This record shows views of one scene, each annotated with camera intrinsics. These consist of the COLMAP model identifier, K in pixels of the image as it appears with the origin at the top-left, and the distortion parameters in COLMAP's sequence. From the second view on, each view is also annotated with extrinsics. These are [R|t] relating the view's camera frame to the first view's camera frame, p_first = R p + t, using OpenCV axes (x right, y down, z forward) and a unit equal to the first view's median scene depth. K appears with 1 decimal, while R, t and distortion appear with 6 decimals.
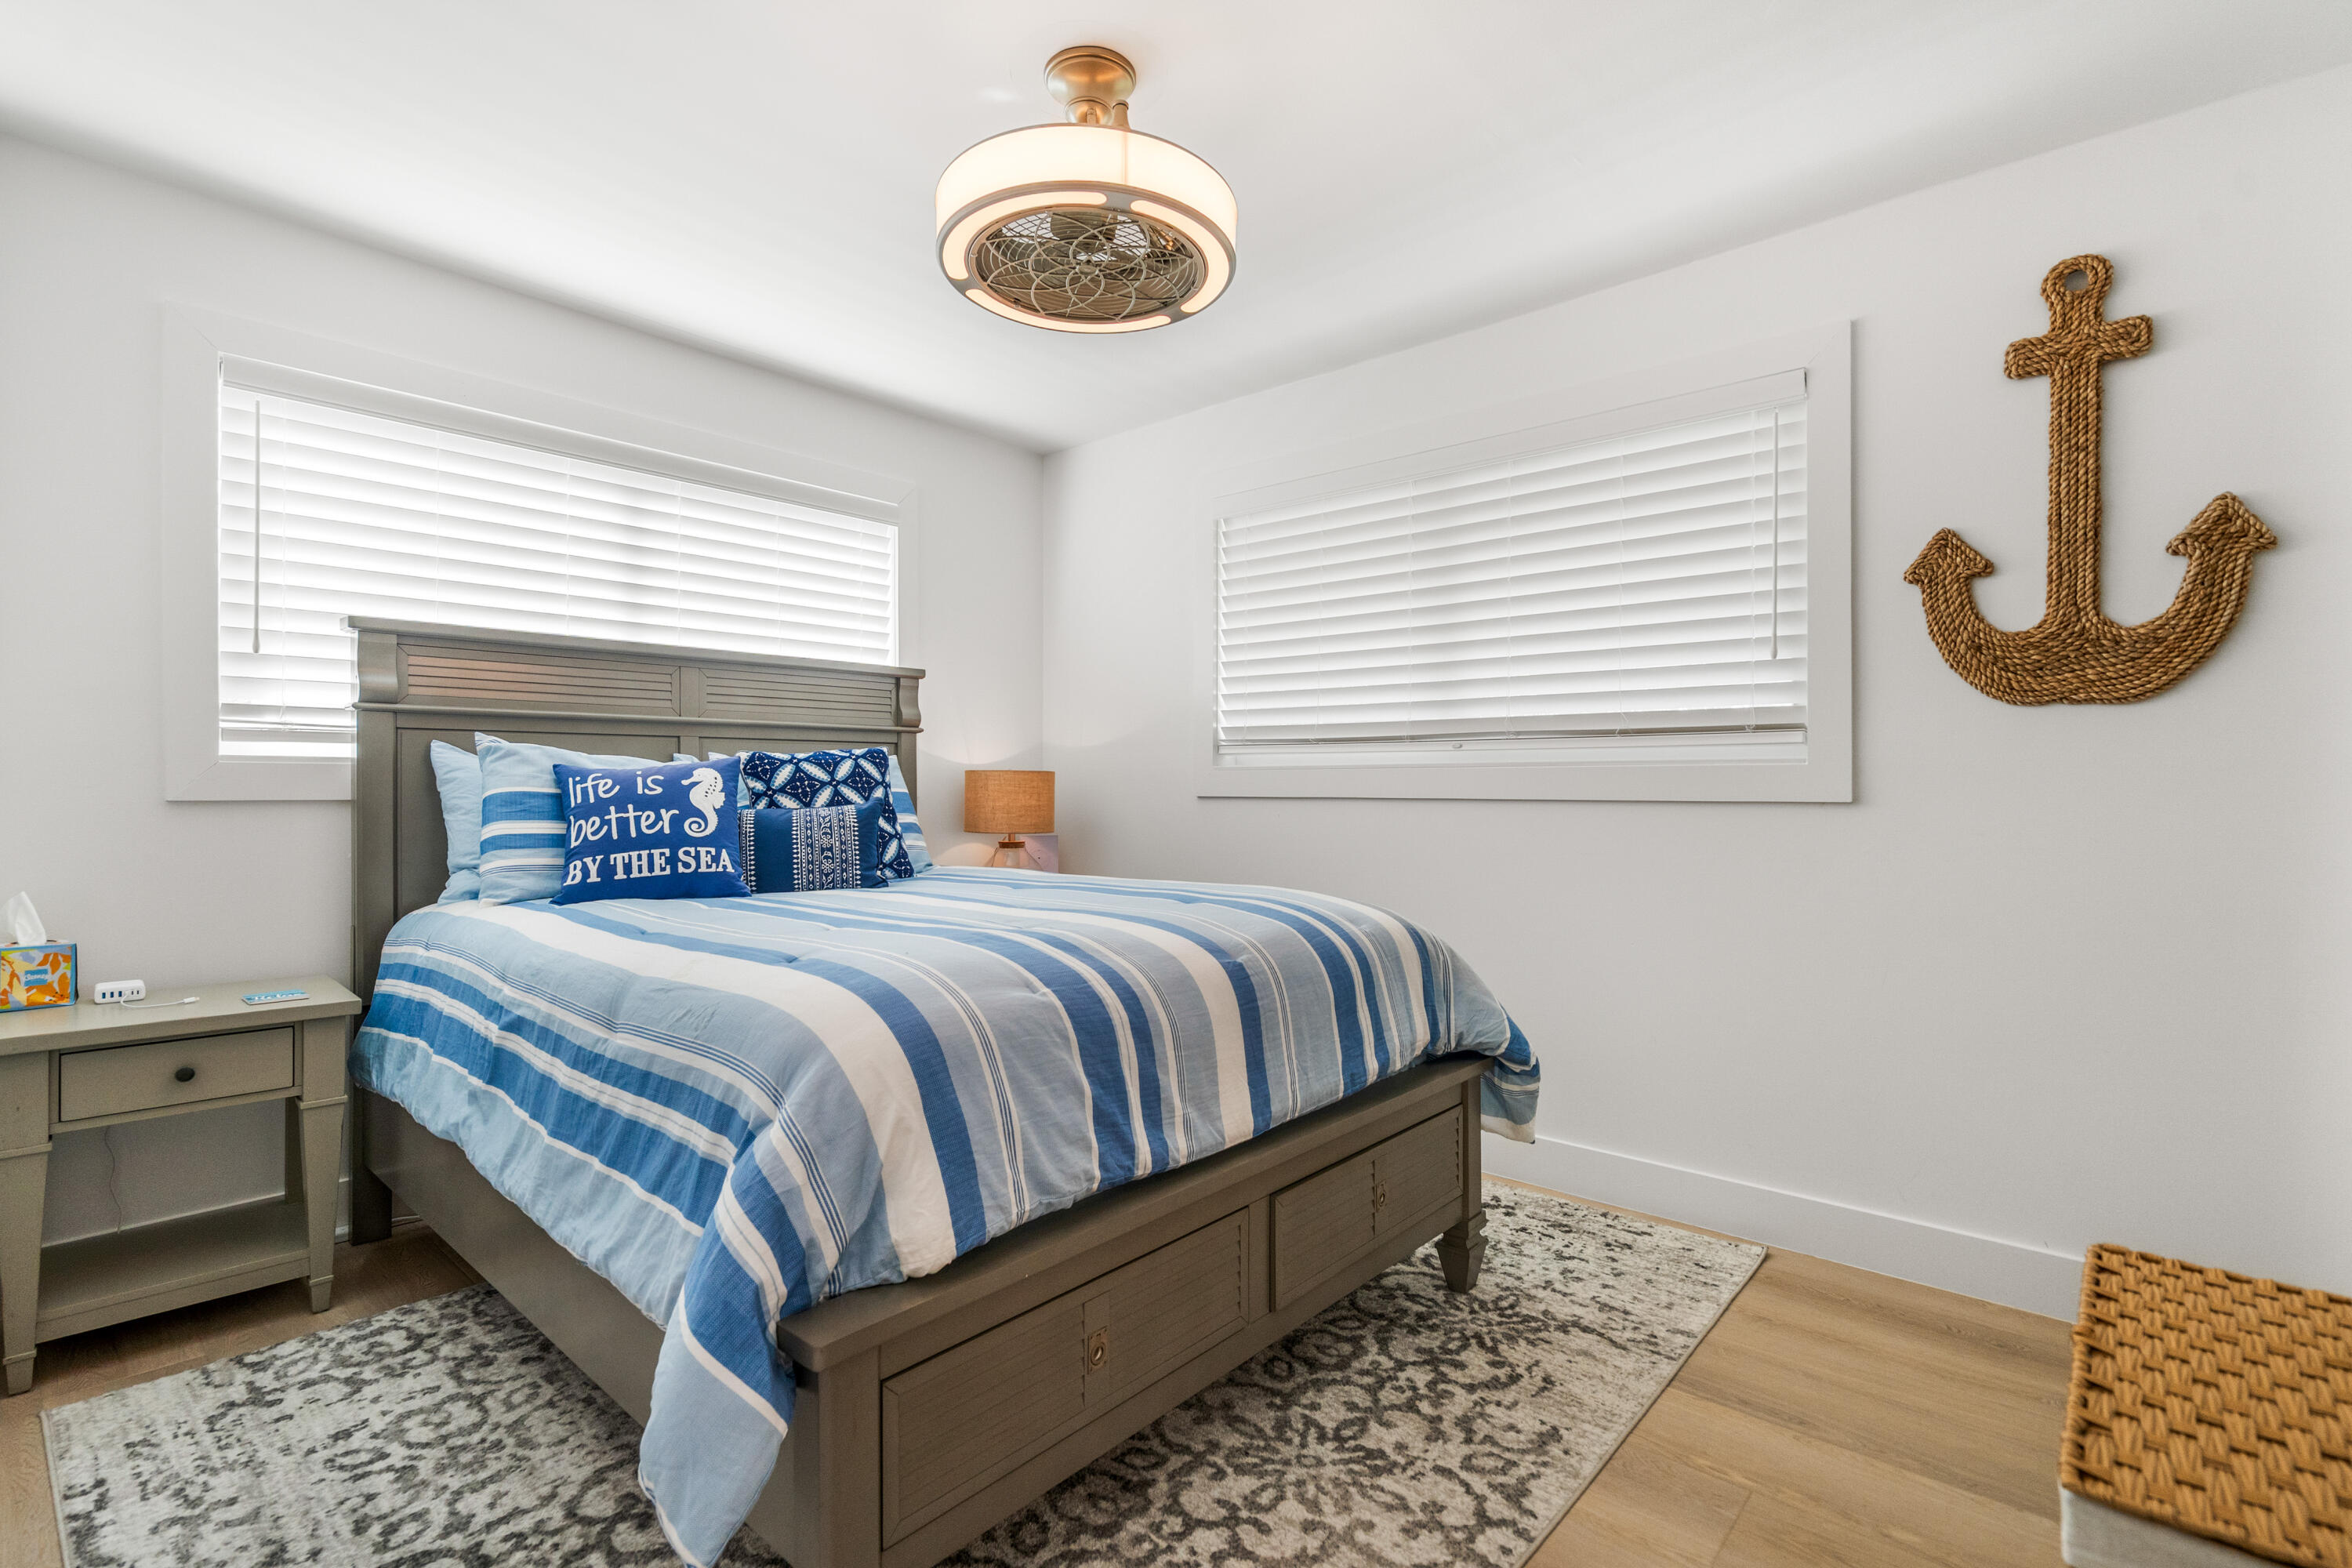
lens RADIAL K [[1089.6, 0, 1176.0], [0, 1089.6, 784.0], [0, 0, 1]] dist [-0.003201, 0.000094]
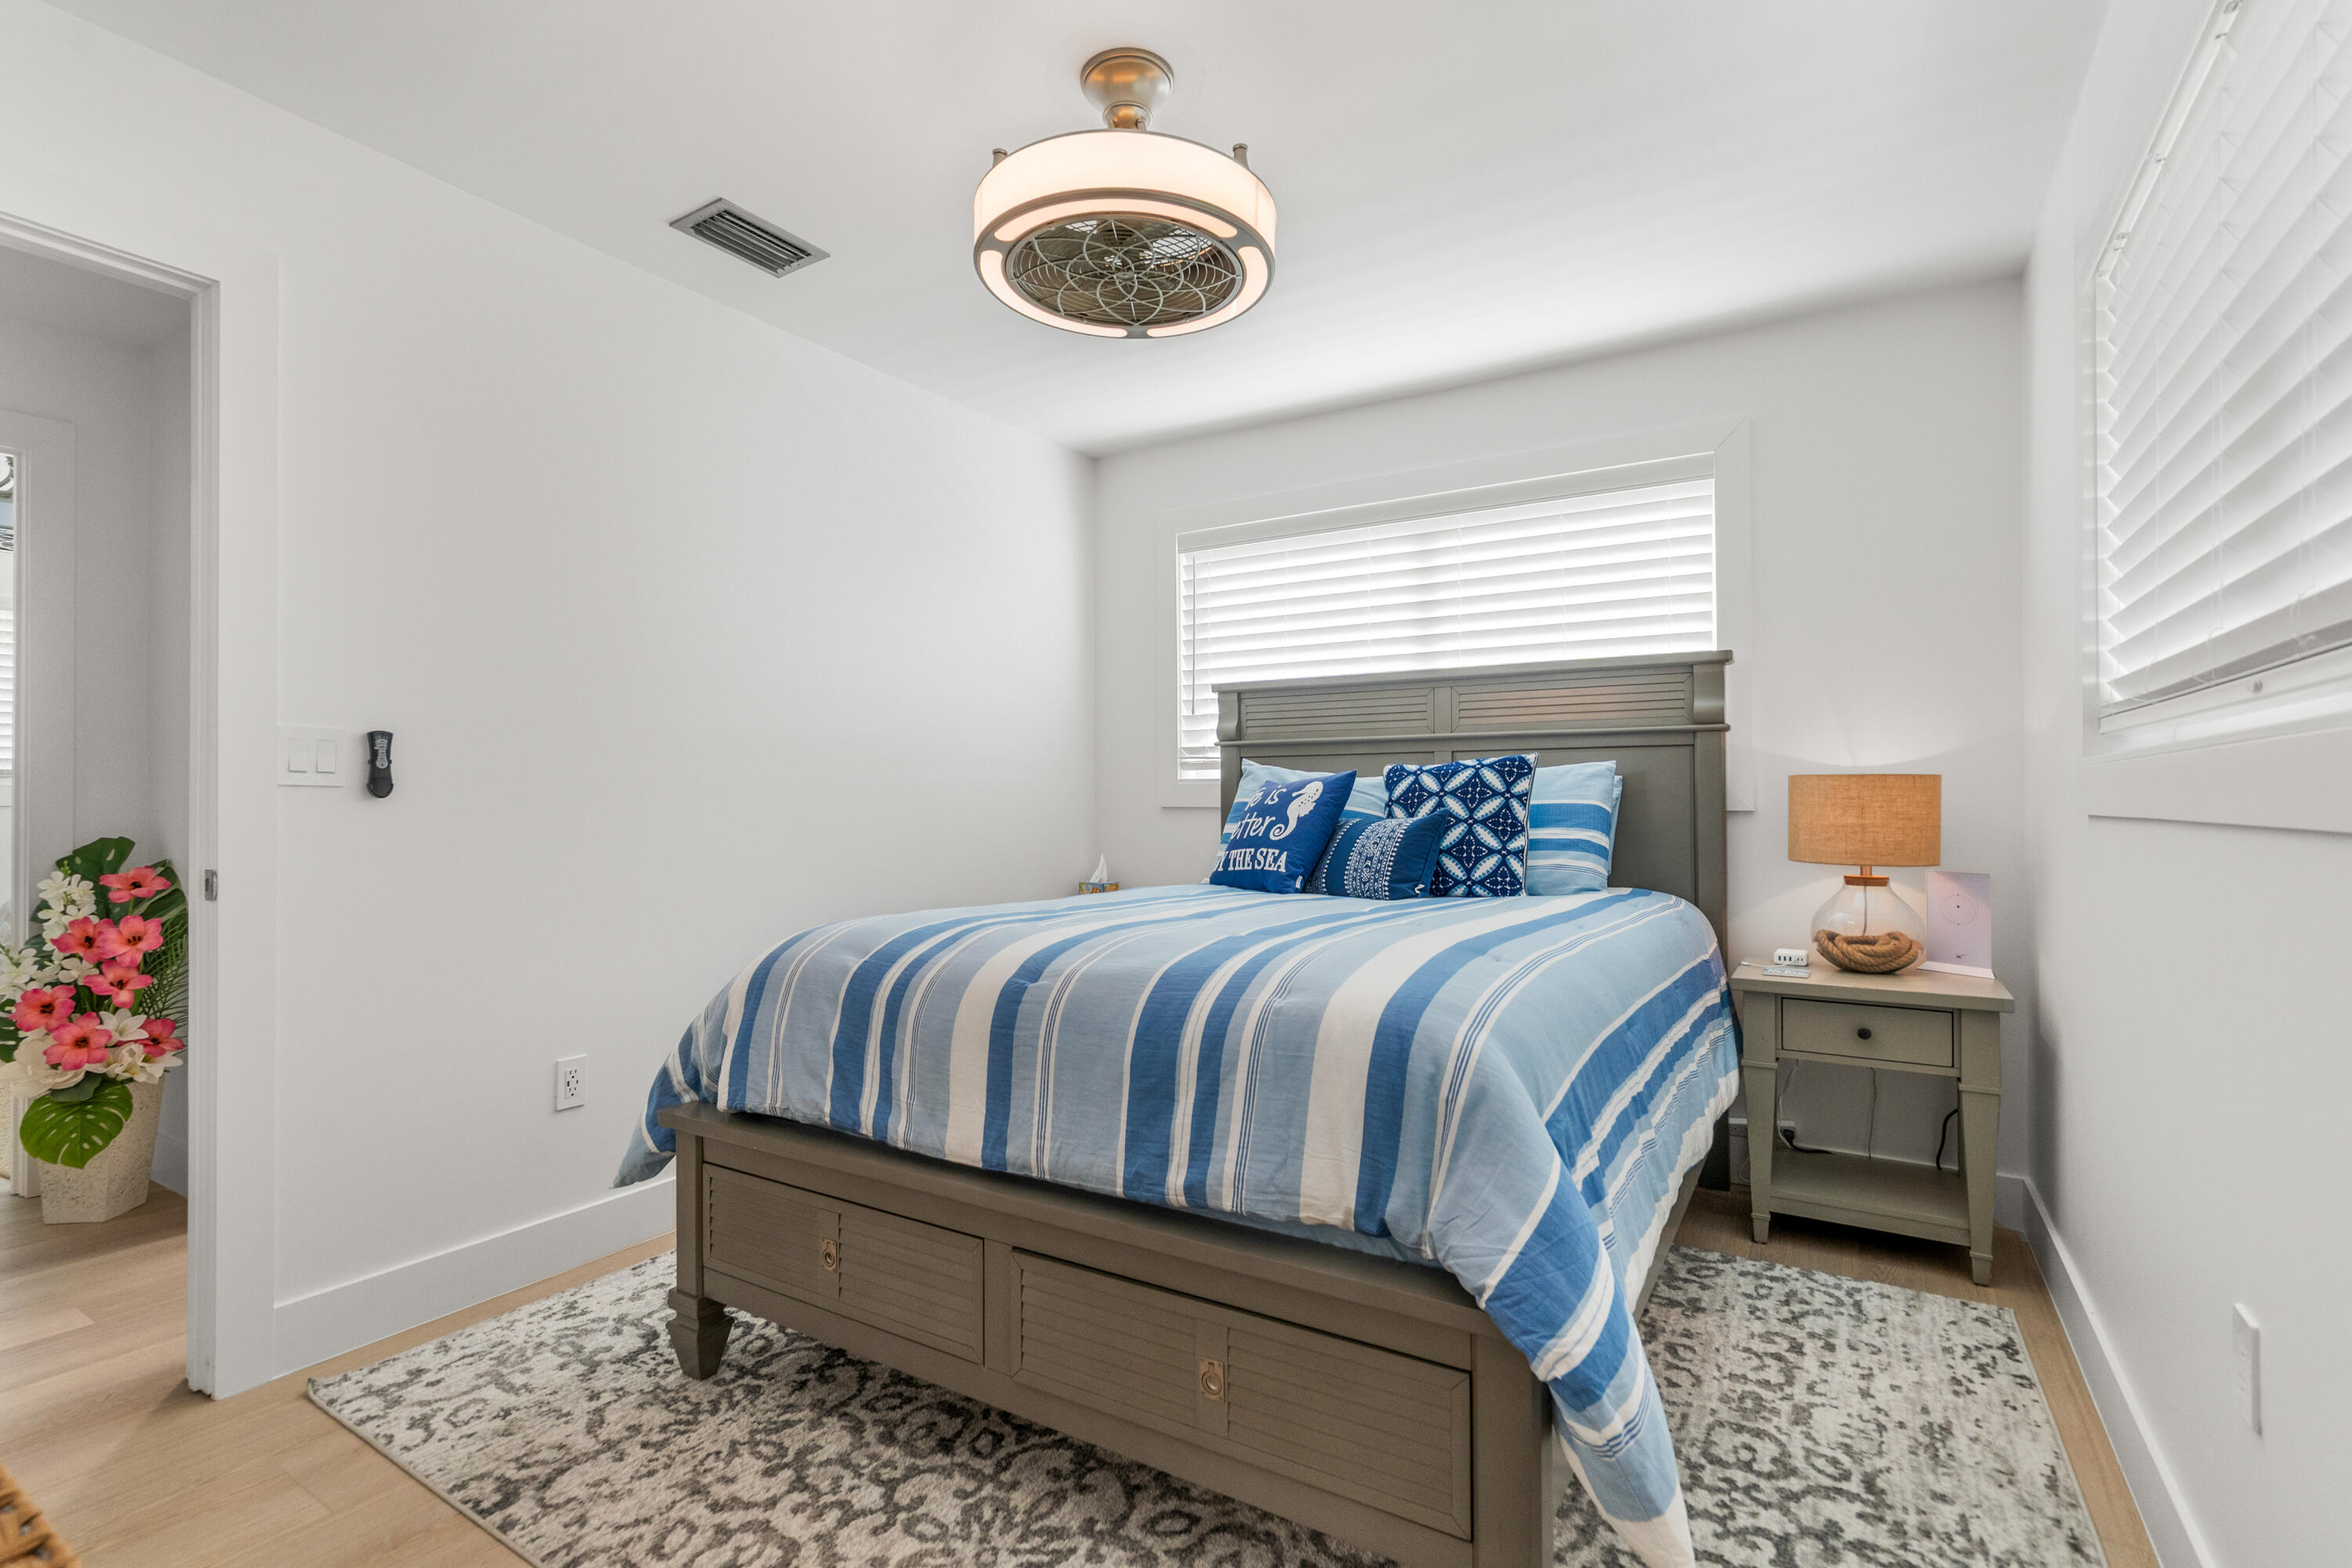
lens RADIAL K [[1088.8, 0, 1172.4], [0, 1088.8, 788.3], [0, 0, 1]] dist [-0.000167, 0.001729]
pose [[0.164984, -0.009958, -0.986246, 0.739783], [0.001828, 0.999950, -0.009790, 0.003563], [0.986294, -0.000188, 0.164994, 0.721295]]
